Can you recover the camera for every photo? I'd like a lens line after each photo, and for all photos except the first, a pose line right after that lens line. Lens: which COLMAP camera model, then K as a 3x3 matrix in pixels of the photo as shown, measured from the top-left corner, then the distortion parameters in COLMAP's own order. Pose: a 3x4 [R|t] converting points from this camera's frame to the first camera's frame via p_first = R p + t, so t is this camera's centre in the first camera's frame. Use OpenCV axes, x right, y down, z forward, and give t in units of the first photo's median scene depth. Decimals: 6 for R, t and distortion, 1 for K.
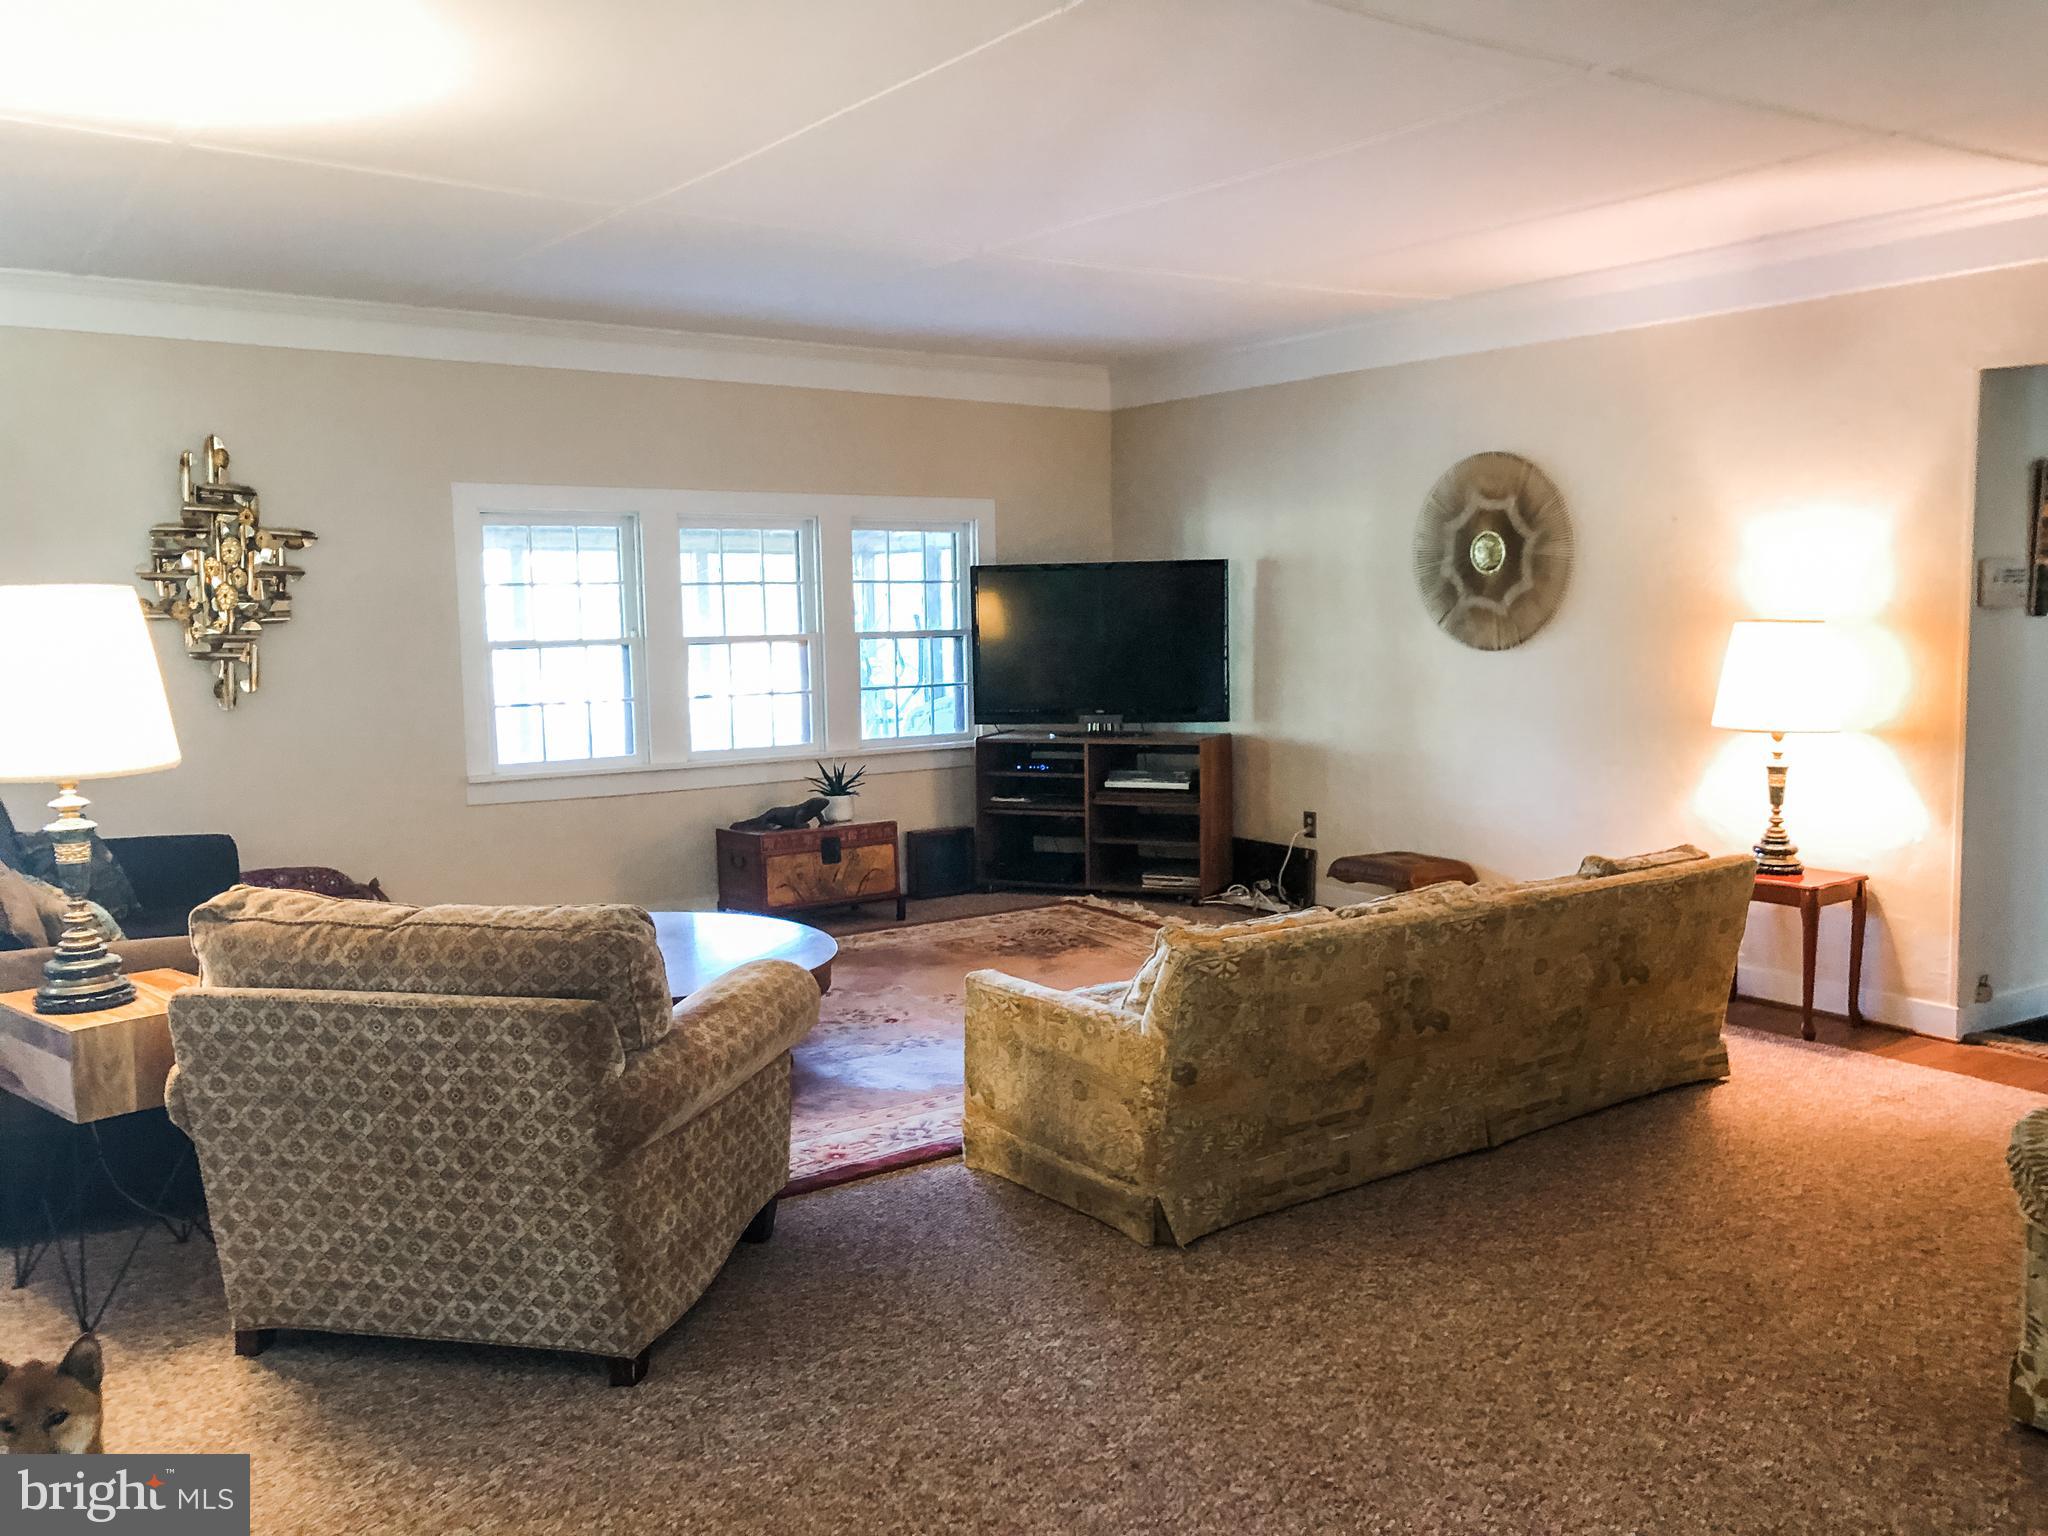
lens RADIAL K [[1688.3, 0, 1026.7], [0, 1688.3, 758.8], [0, 0, 1]] dist [0.065866, -0.100406]
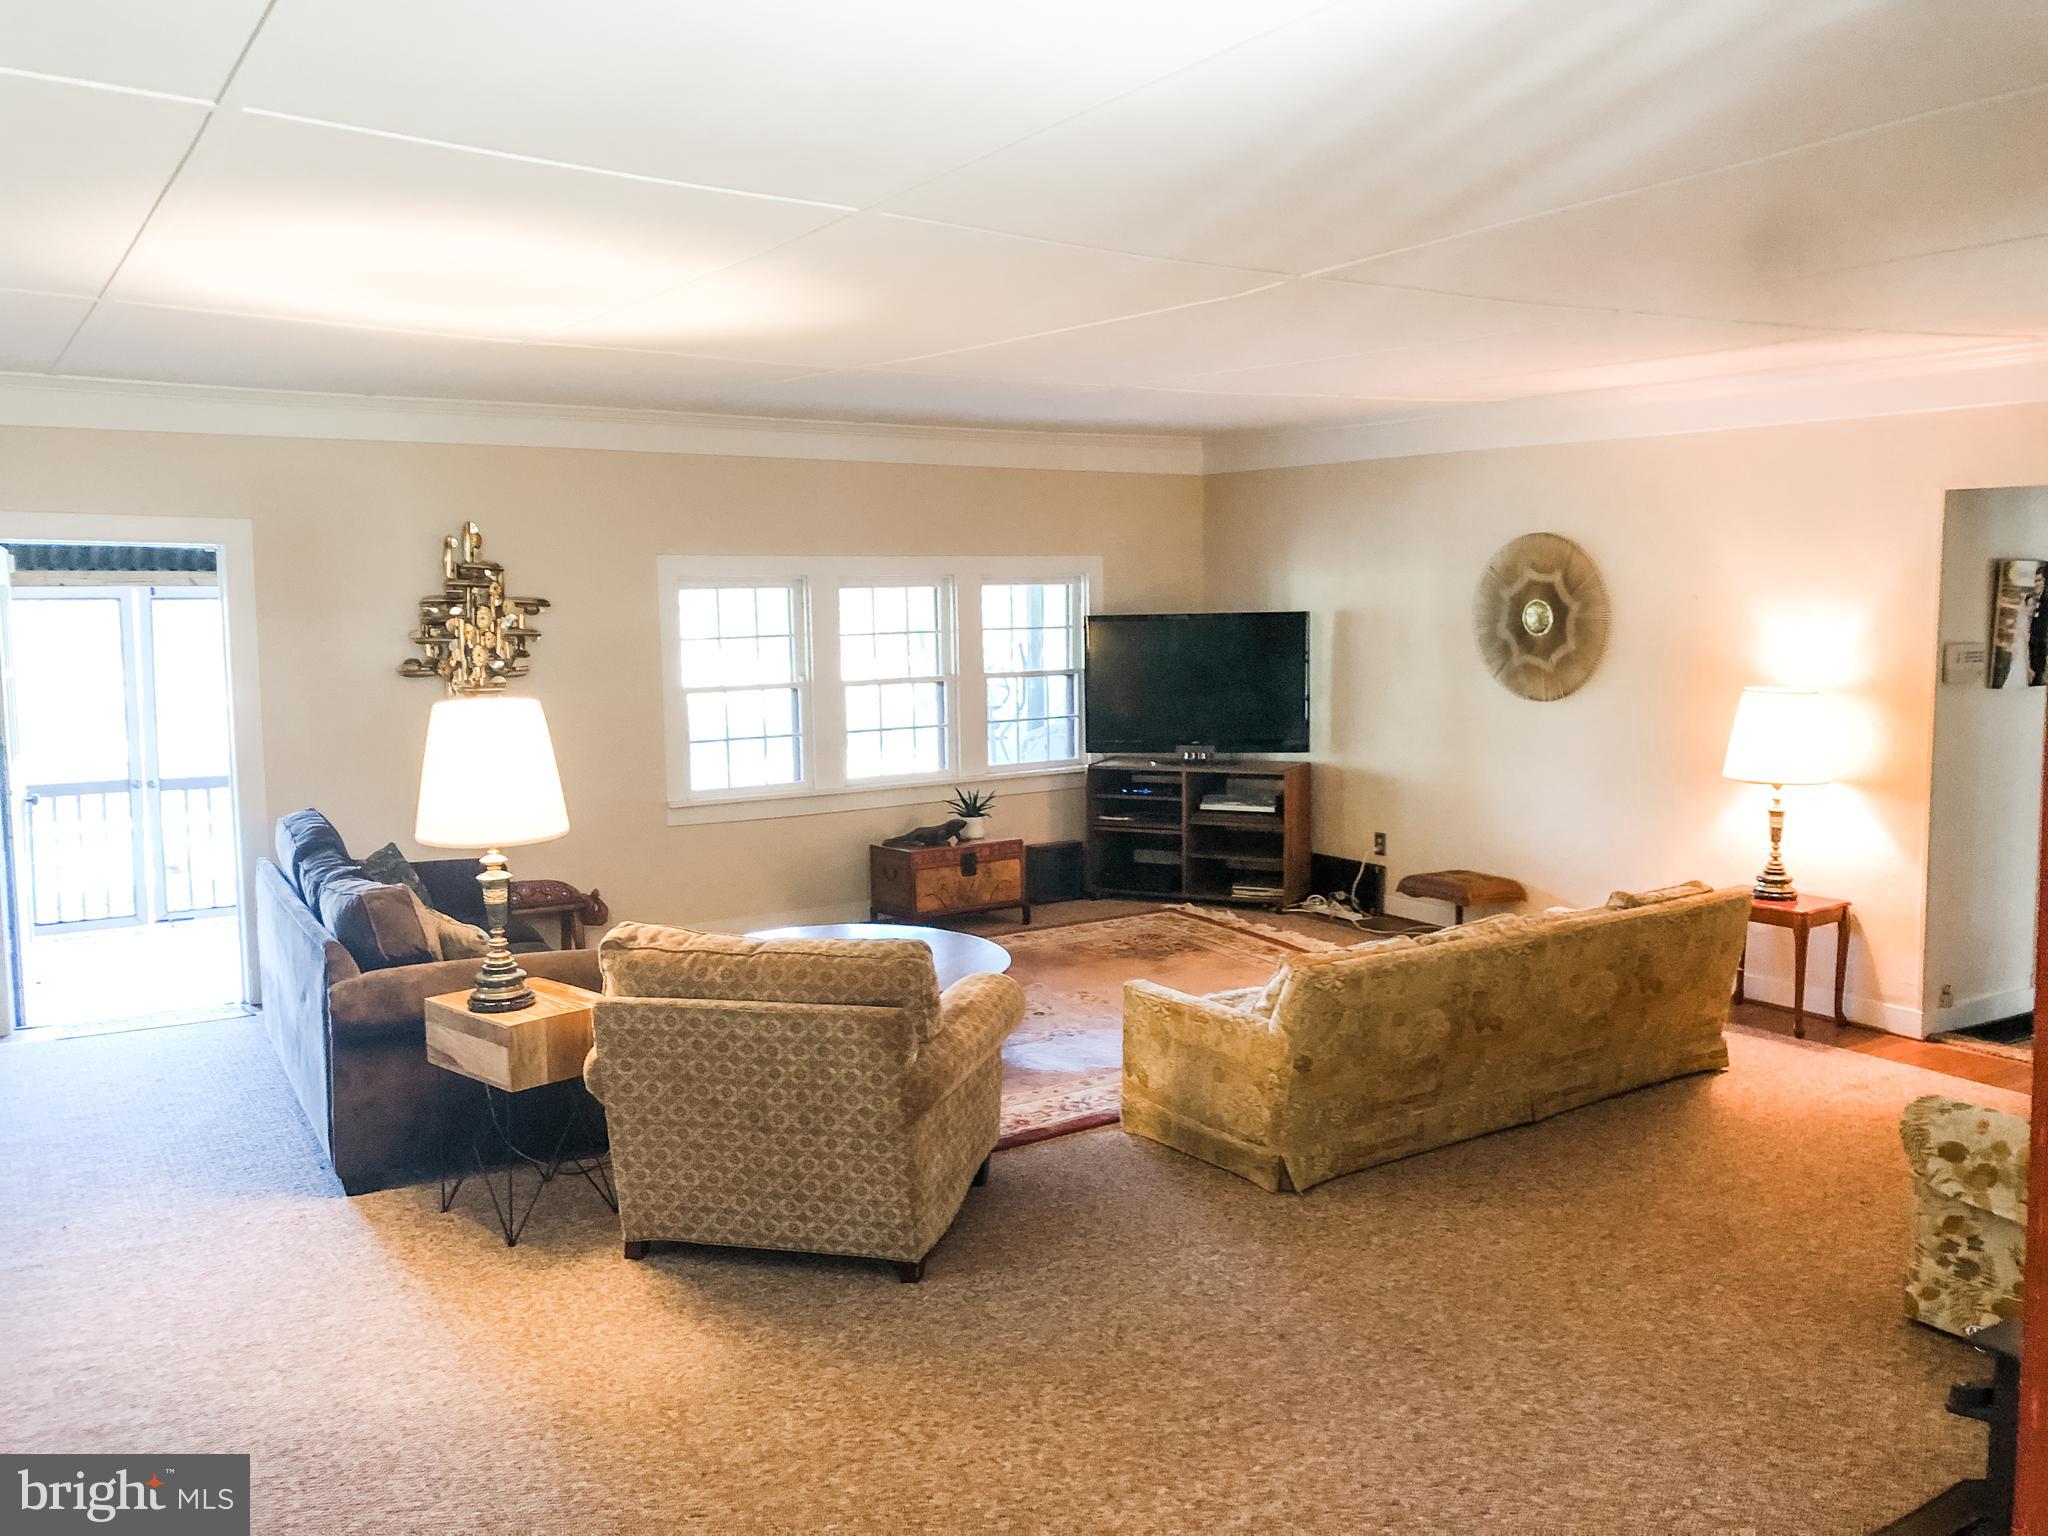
lens RADIAL K [[1676.3, 0, 1048.0], [0, 1676.3, 765.1], [0, 0, 1]] dist [0.104563, -0.202186]
pose [[0.999842, 0.005389, -0.016964, -0.080304], [-0.005125, 0.999865, 0.015588, -0.063851], [0.017045, -0.015498, 0.999735, -0.304906]]
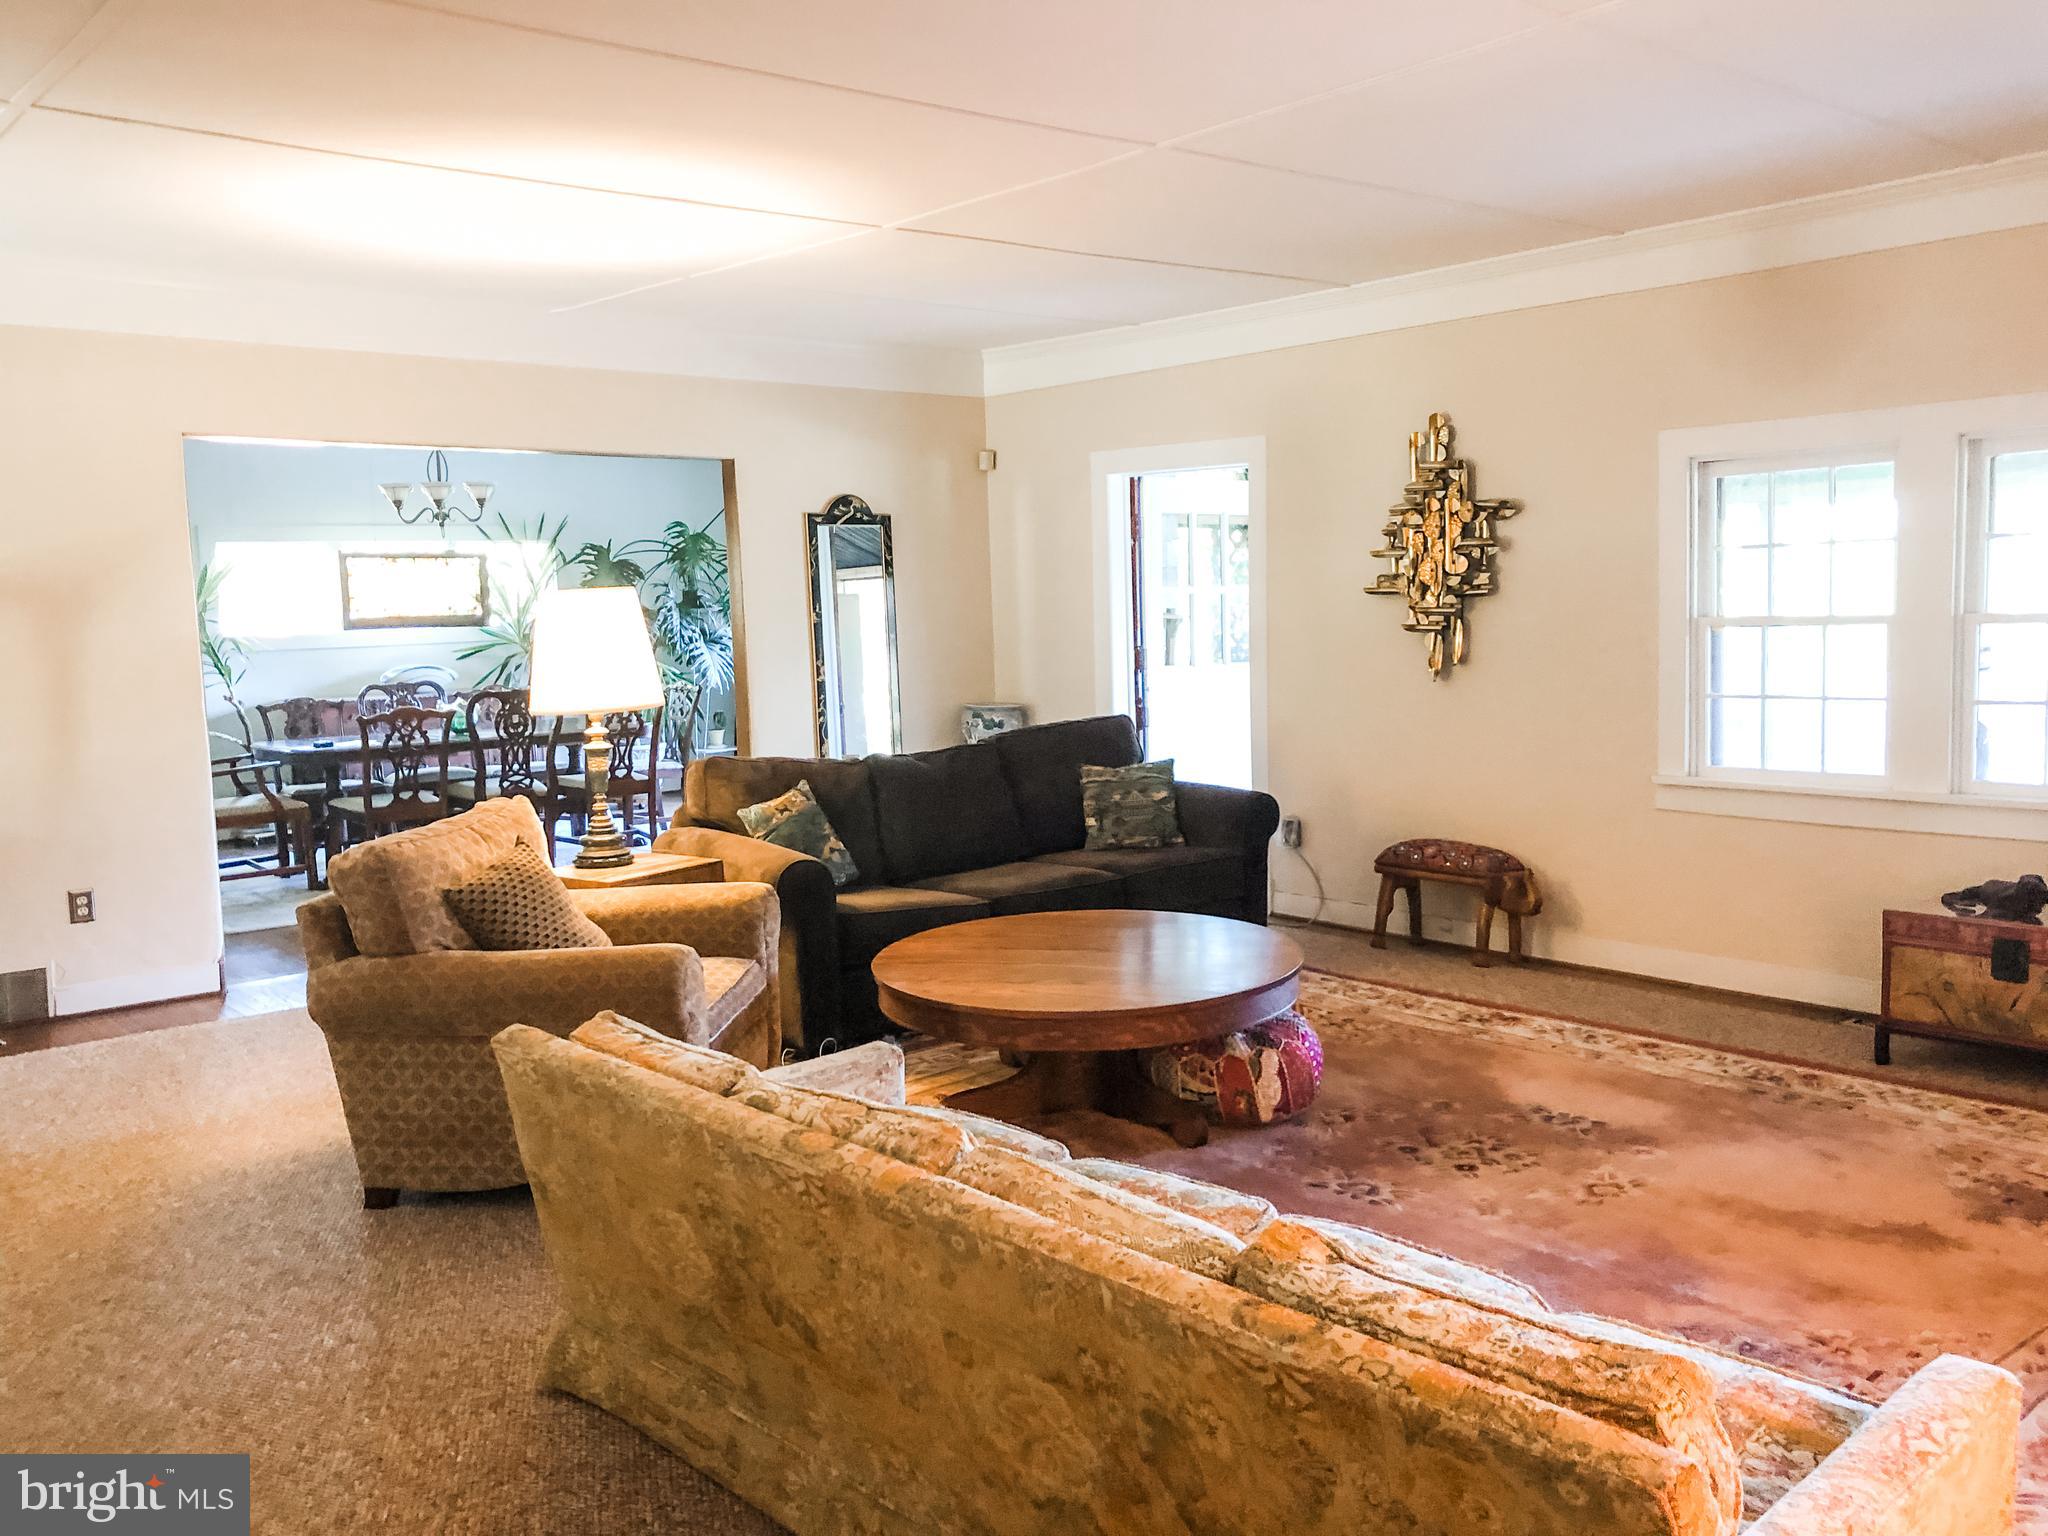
lens RADIAL K [[1688.3, 0, 1026.7], [0, 1688.3, 758.8], [0, 0, 1]] dist [0.065866, -0.100406]
pose [[0.117834, 0.101312, -0.987852, 0.873635], [-0.067134, 0.993319, 0.093865, -0.104419], [0.990761, 0.055258, 0.123849, 1.073467]]
